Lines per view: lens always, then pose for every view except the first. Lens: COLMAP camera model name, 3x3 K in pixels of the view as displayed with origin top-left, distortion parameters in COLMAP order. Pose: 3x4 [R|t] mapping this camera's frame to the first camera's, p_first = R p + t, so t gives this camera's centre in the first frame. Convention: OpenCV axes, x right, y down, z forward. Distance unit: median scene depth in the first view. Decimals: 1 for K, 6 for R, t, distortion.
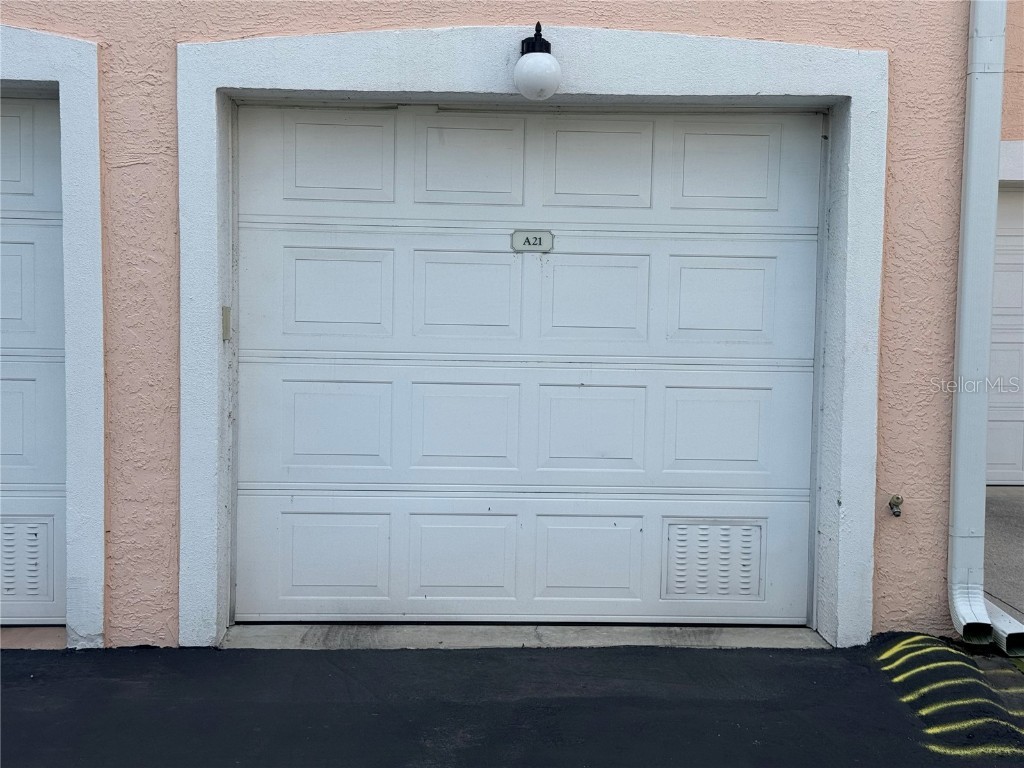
lens RADIAL K [[1462.1, 0, 512.6], [0, 1462.1, 384.7], [0, 0, 1]] dist [0.025341, 0.000000]
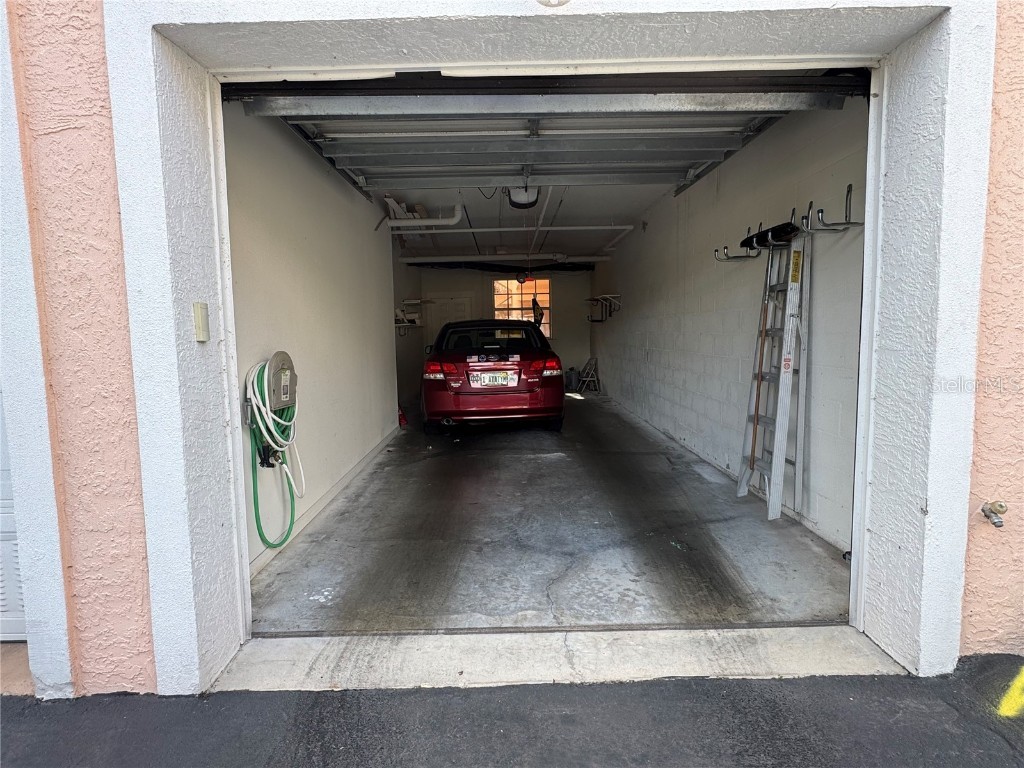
lens RADIAL K [[565.8, 0, 505.7], [0, 565.8, 385.3], [0, 0, 1]] dist [-0.001781, -0.000429]
pose [[0.998154, -0.028544, -0.053603, 0.001800], [0.029974, 0.999211, 0.026066, -0.007896], [0.052817, -0.027624, 0.998222, 0.682195]]
